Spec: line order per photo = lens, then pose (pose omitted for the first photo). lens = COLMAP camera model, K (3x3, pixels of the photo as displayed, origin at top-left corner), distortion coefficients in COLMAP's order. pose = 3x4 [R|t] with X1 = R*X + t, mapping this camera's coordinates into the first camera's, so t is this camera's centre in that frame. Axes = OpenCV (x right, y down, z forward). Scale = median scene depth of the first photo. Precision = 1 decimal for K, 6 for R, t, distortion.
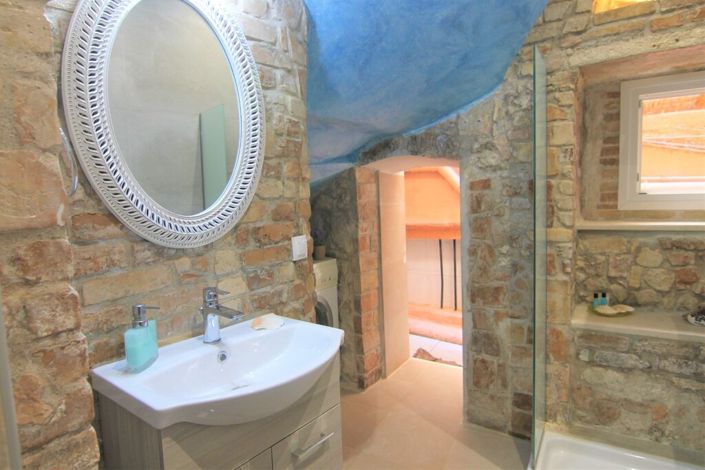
lens RADIAL K [[395.7, 0, 352.9], [0, 395.7, 231.4], [0, 0, 1]] dist [-0.002748, -0.016064]
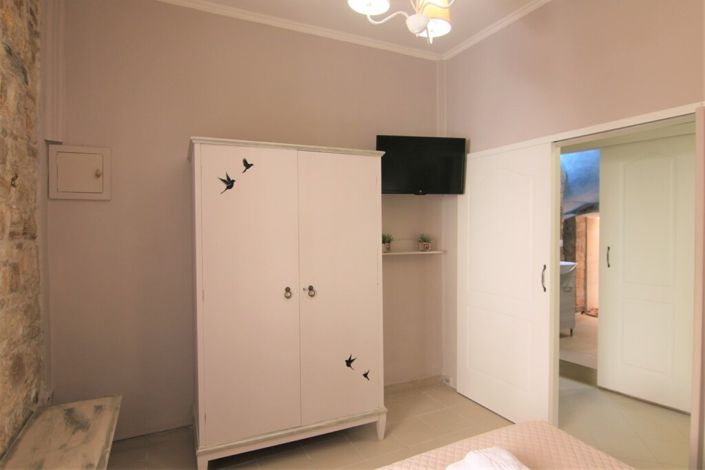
lens RADIAL K [[395.7, 0, 352.9], [0, 395.7, 231.4], [0, 0, 1]] dist [-0.002748, -0.016064]
pose [[0.898061, 0.041375, -0.437922, -0.188734], [-0.074113, 0.995566, -0.057923, 0.204873], [0.433583, 0.084474, 0.897145, -2.079412]]
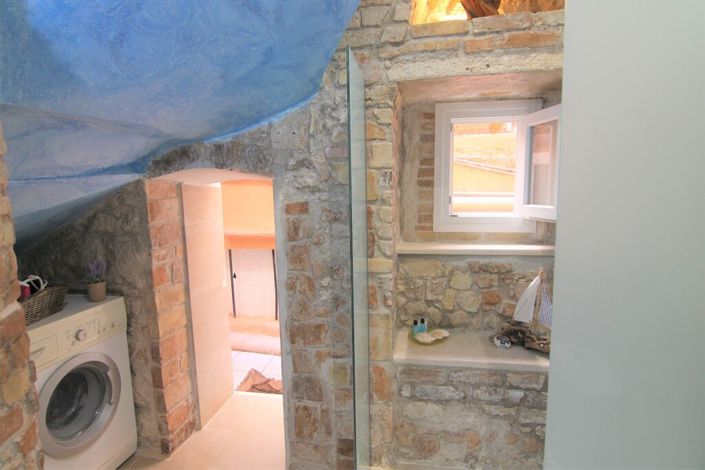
lens RADIAL K [[367.9, 0, 352.5], [0, 367.9, 235.0], [0, 0, 1]] dist [-0.001534, -0.017816]
pose [[0.924793, -0.028322, 0.379416, 0.132291], [0.017516, 0.999337, 0.031903, -0.085315], [-0.380068, -0.022858, 0.924676, 0.221349]]
